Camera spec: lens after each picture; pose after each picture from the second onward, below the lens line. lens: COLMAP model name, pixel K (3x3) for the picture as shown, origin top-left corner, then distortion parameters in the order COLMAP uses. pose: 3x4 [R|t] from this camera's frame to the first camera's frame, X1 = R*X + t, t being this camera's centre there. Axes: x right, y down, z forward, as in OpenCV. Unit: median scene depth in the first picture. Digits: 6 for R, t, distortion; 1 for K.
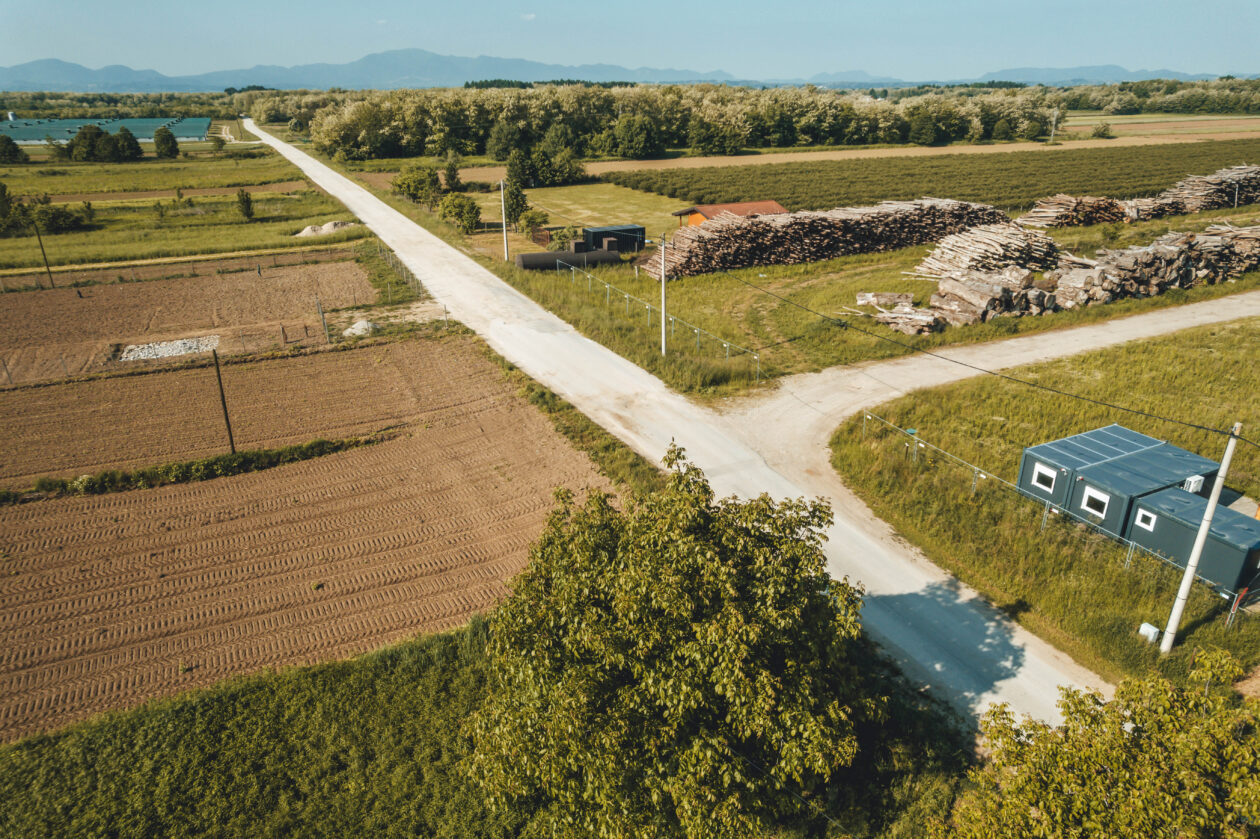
lens RADIAL K [[801.6, 0, 630.0], [0, 801.6, 419.5], [0, 0, 1]] dist [-0.077360, 0.063198]
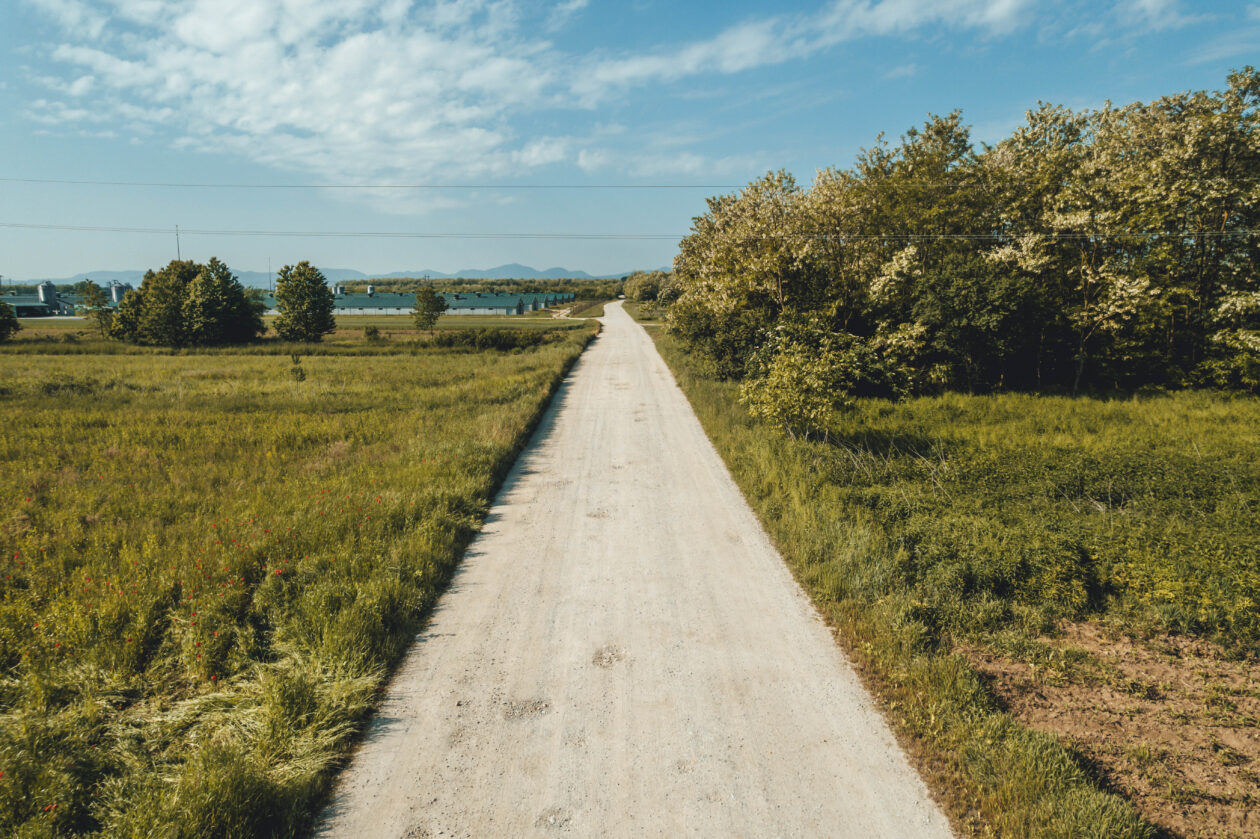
lens RADIAL K [[801.6, 0, 630.0], [0, 801.6, 419.5], [0, 0, 1]] dist [-0.077360, 0.063198]
pose [[0.896022, 0.075008, -0.437627, -0.308343], [-0.174726, 0.965670, -0.192230, -0.274438], [0.408185, 0.248707, 0.878368, 0.807037]]
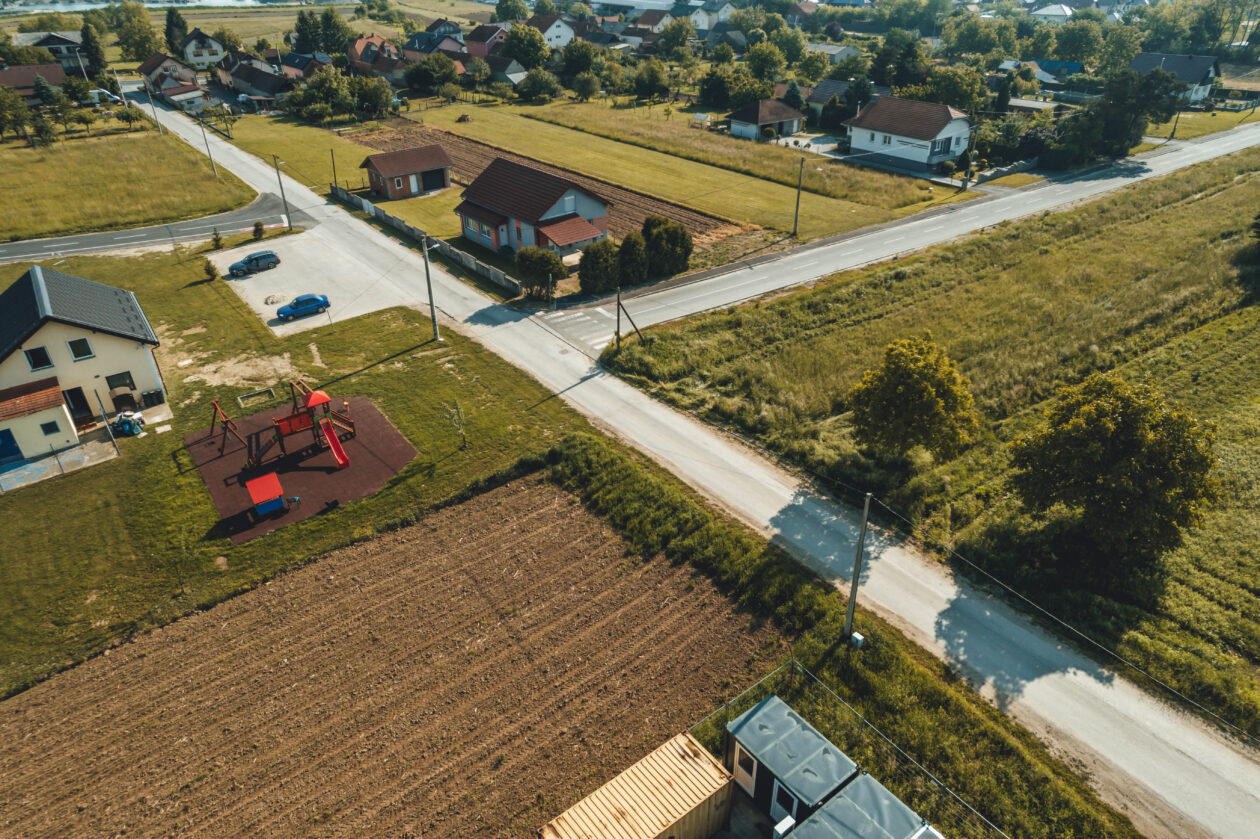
lens RADIAL K [[801.6, 0, 630.0], [0, 801.6, 419.5], [0, 0, 1]] dist [-0.077360, 0.063198]
pose [[-0.980221, 0.105394, -0.167506, 0.170440], [-0.071647, 0.600001, 0.796784, -0.139946], [0.184480, 0.793026, -0.580583, 0.196345]]
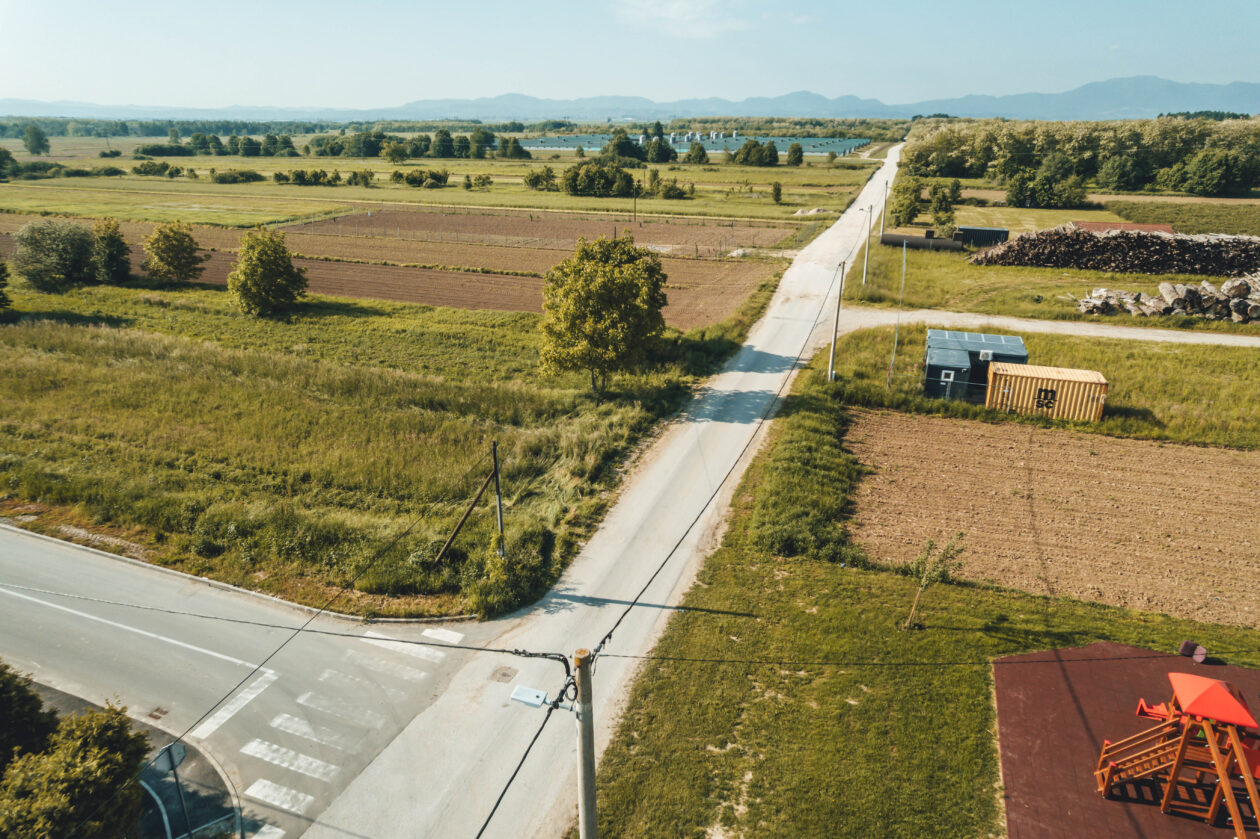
lens RADIAL K [[801.6, 0, 630.0], [0, 801.6, 419.5], [0, 0, 1]] dist [-0.077360, 0.063198]
pose [[0.696213, 0.257738, -0.669969, 0.236580], [-0.278994, 0.957097, 0.078275, 0.050600], [0.661400, 0.132421, 0.738251, -0.119074]]
